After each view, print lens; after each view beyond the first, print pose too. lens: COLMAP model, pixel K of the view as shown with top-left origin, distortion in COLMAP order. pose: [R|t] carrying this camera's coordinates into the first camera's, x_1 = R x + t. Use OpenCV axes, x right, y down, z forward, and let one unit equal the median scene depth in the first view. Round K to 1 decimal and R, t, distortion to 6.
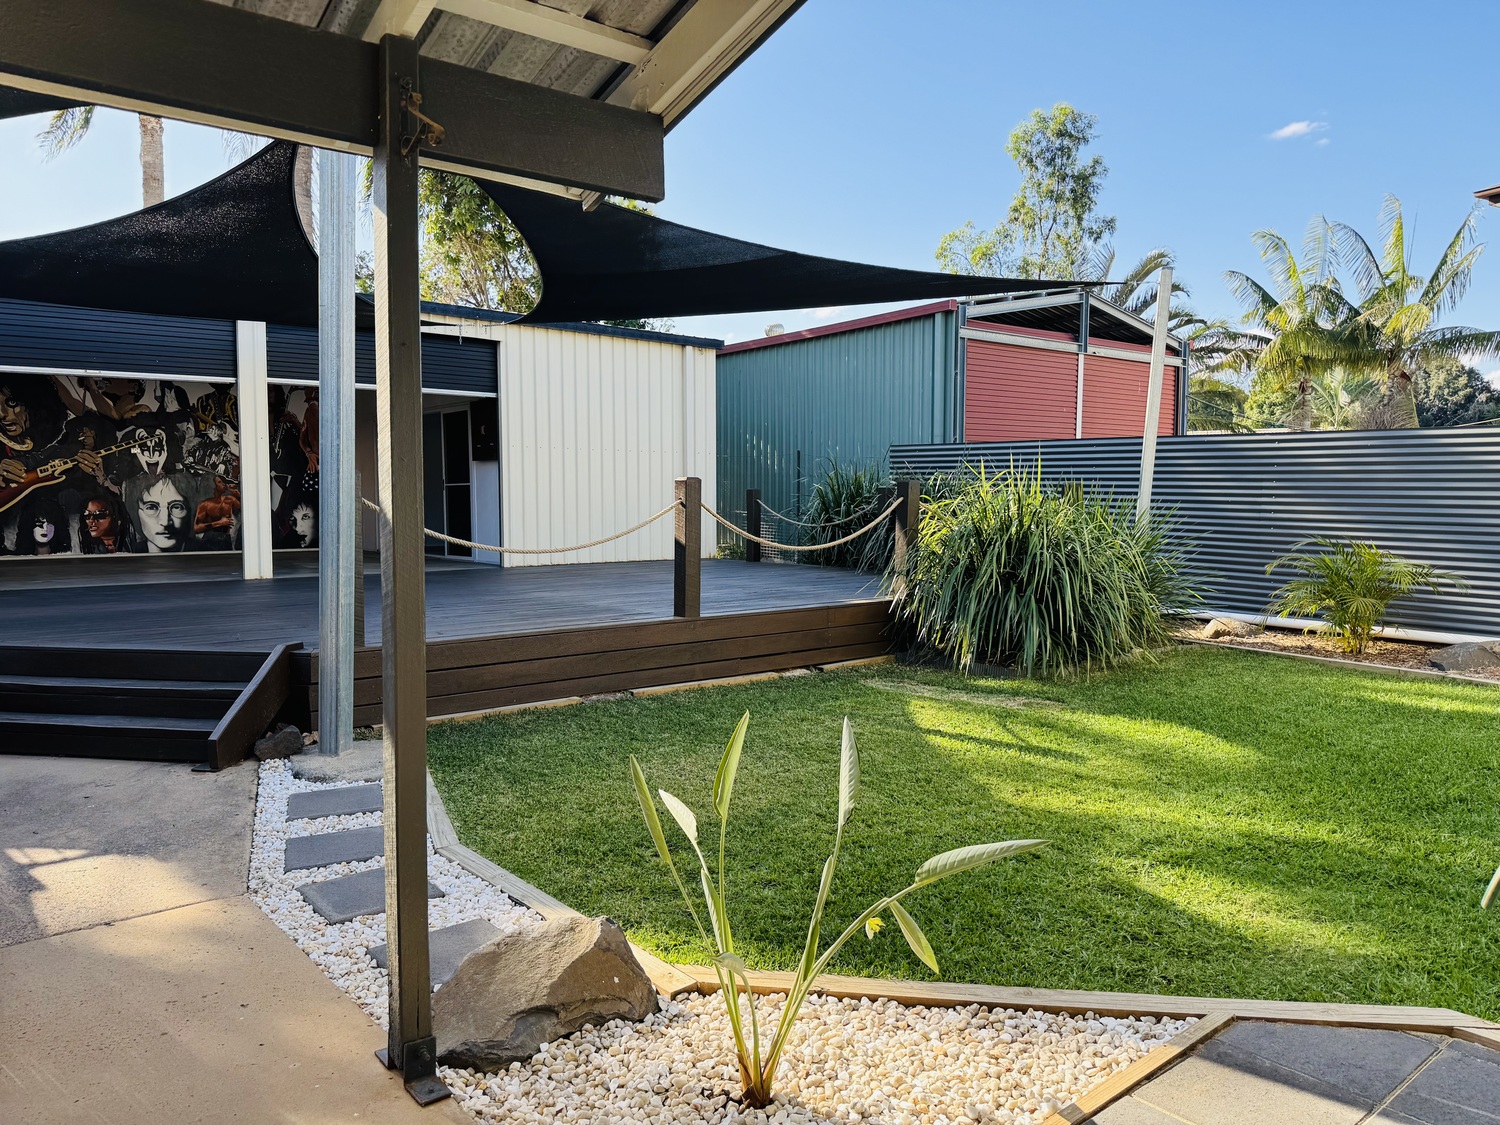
lens RADIAL K [[1063.2, 0, 750.0], [0, 1063.2, 562.5], [0, 0, 1]] dist [0.027937, -0.030446]
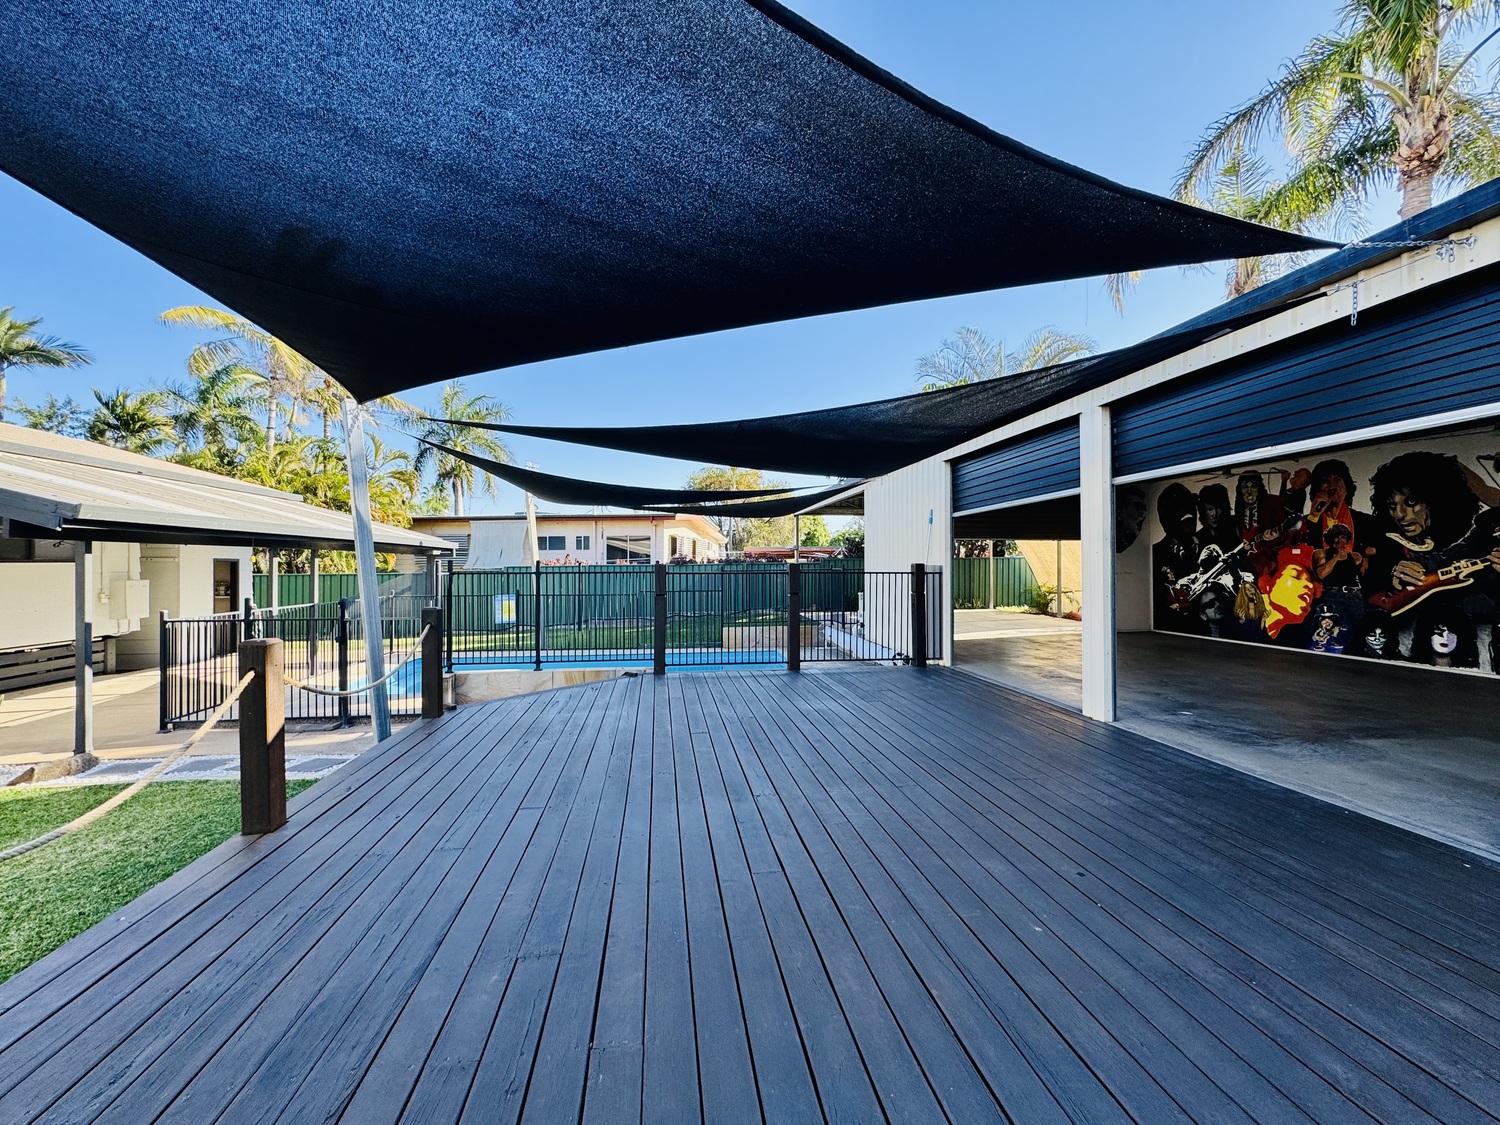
lens RADIAL K [[596.5, 0, 750.9], [0, 596.5, 558.8], [0, 0, 1]] dist [-0.000019, 0.000048]
pose [[-0.508211, -0.004504, -0.861221, 0.061109], [-0.049198, 0.998505, 0.023810, -0.077841], [0.859826, 0.054471, -0.507673, 0.724858]]
